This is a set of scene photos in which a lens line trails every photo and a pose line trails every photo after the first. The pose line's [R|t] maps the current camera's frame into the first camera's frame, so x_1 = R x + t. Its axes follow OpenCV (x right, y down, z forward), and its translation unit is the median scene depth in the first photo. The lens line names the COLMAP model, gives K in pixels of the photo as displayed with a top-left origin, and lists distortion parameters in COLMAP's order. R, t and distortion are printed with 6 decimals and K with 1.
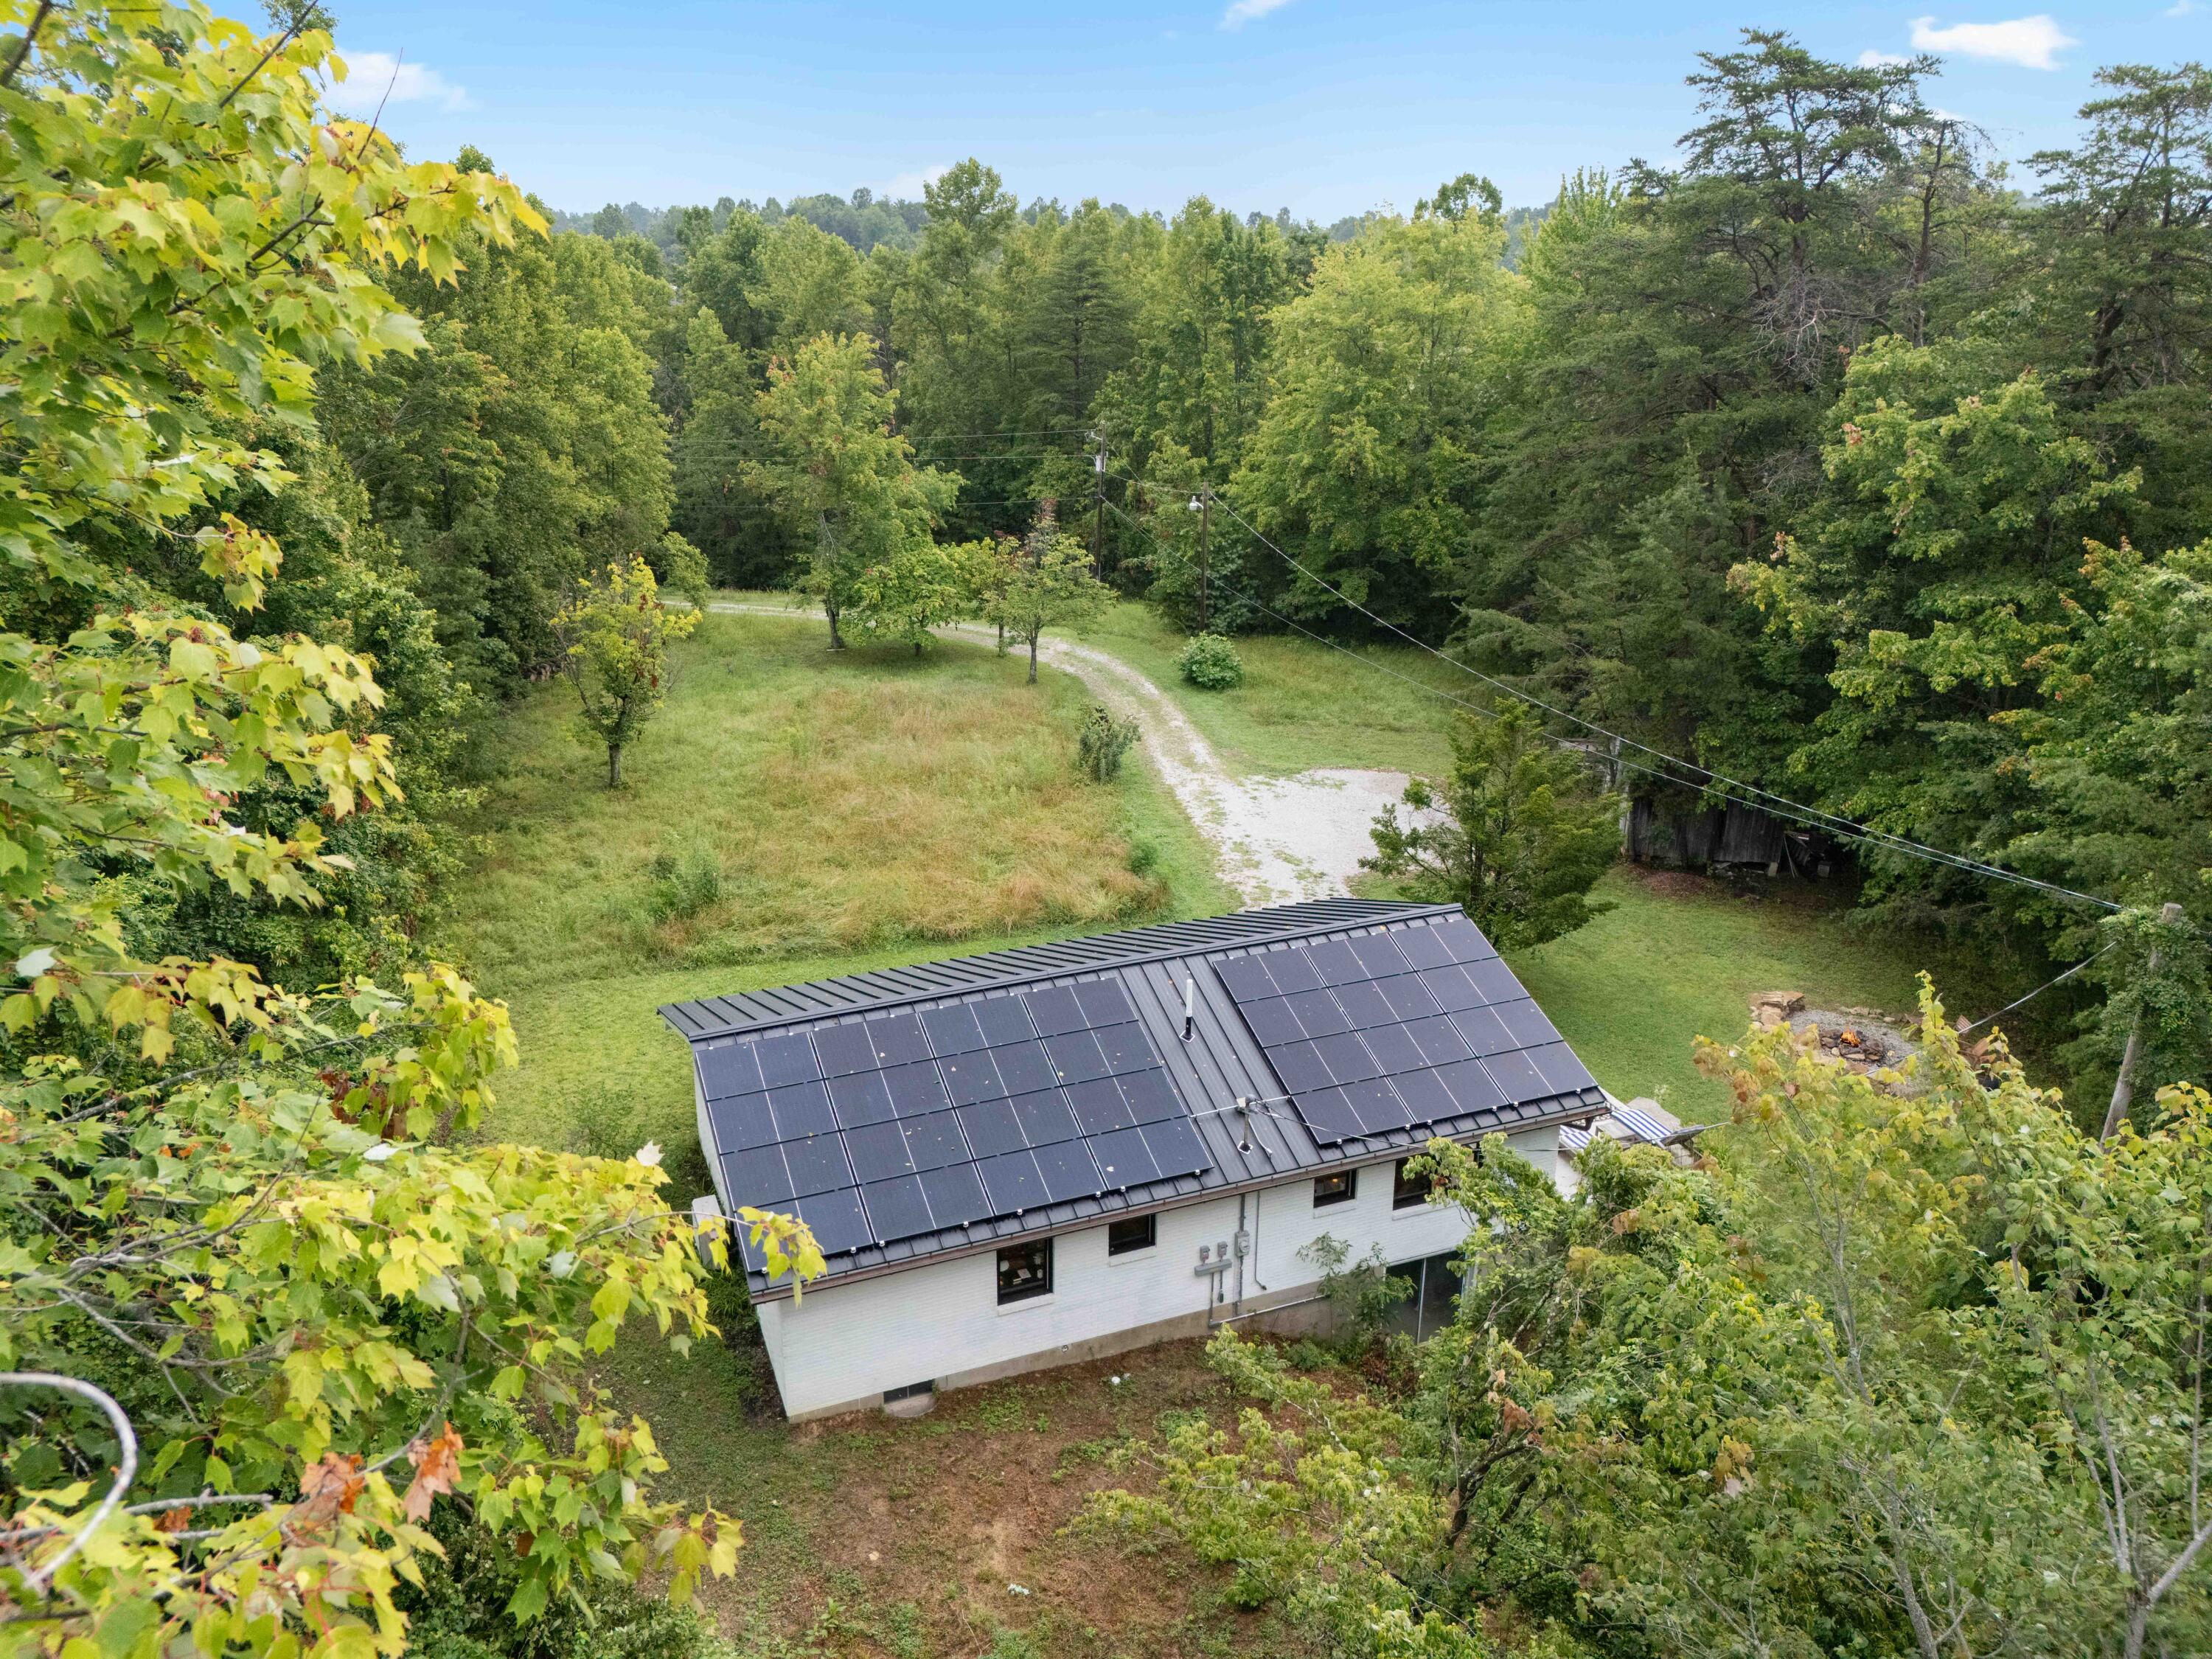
lens RADIAL K [[1620.4, 0, 1106.0], [0, 1620.4, 829.5], [0, 0, 1]] dist [0.071635, -0.087594]
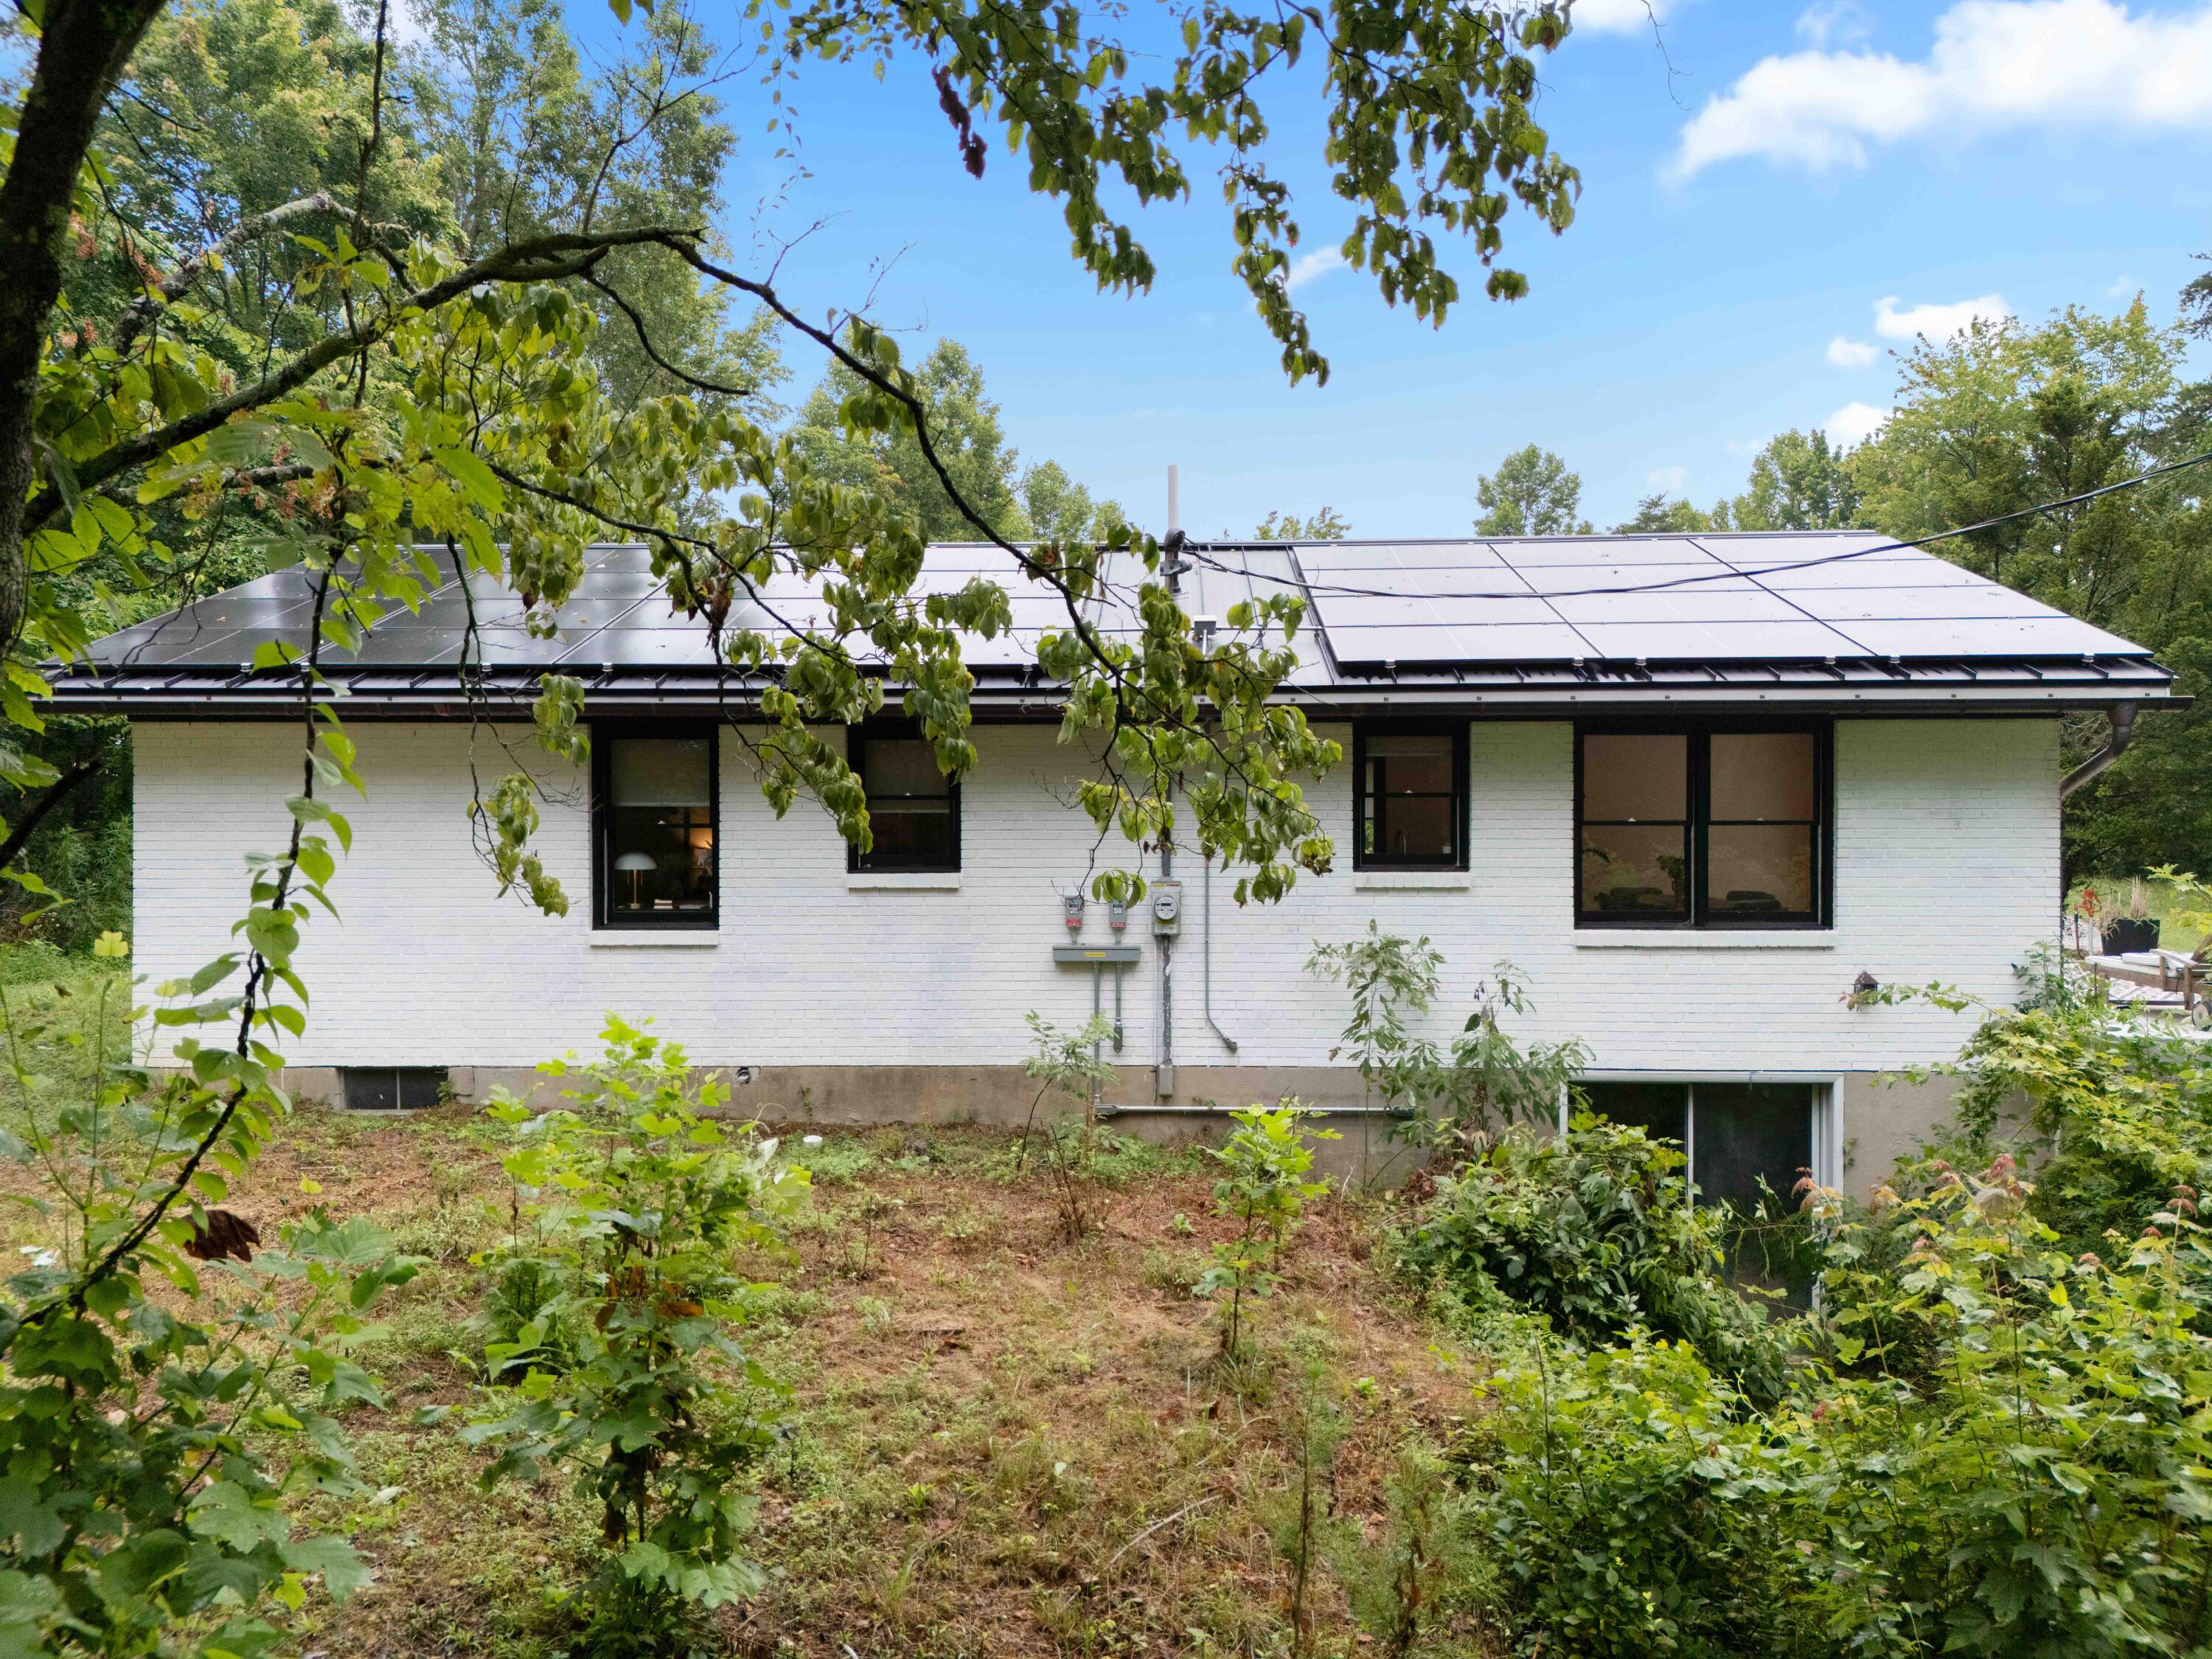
lens RADIAL K [[1620.4, 0, 1106.0], [0, 1620.4, 829.5], [0, 0, 1]] dist [0.071635, -0.087594]
pose [[0.910090, -0.007153, -0.414349, 0.248125], [-0.137838, 0.937698, -0.318940, 0.374127], [0.390816, 0.347378, 0.852403, 0.610903]]
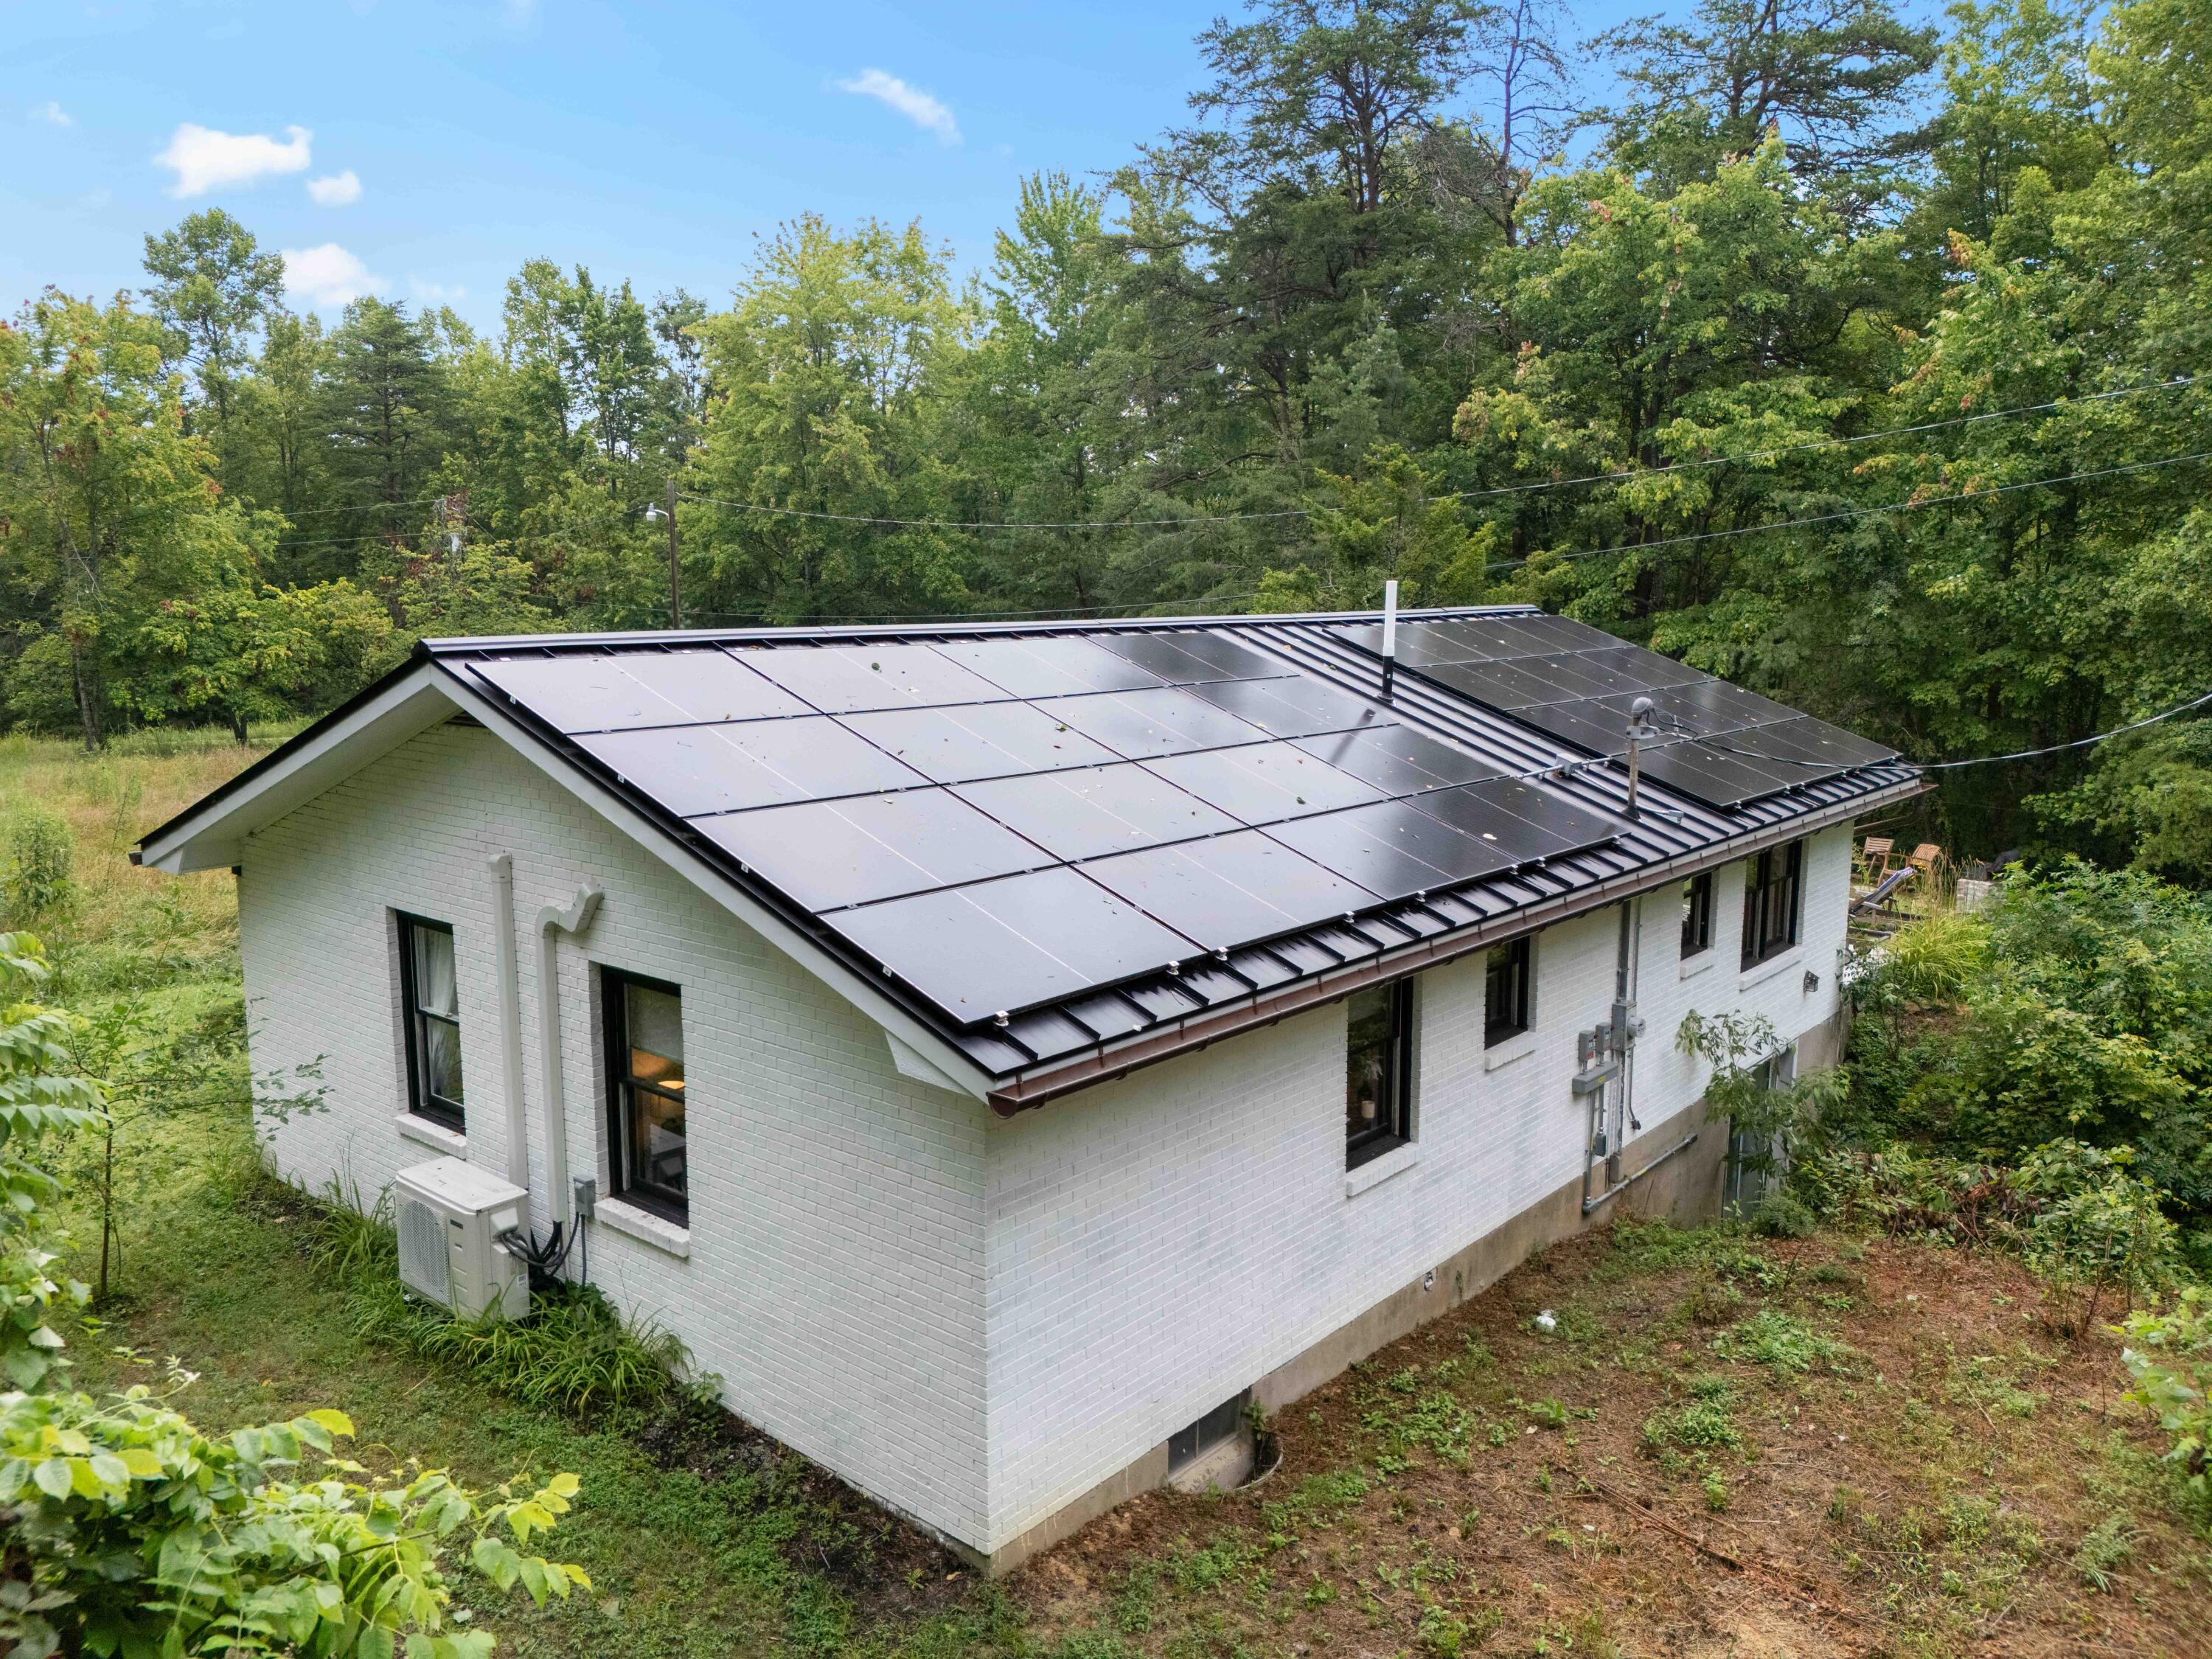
lens RADIAL K [[1620.4, 0, 1106.0], [0, 1620.4, 829.5], [0, 0, 1]] dist [0.071635, -0.087594]
pose [[0.882529, -0.076901, 0.463928, -0.290875], [0.170775, 0.971597, -0.163813, 0.250060], [-0.438154, 0.223797, 0.870595, 0.607228]]
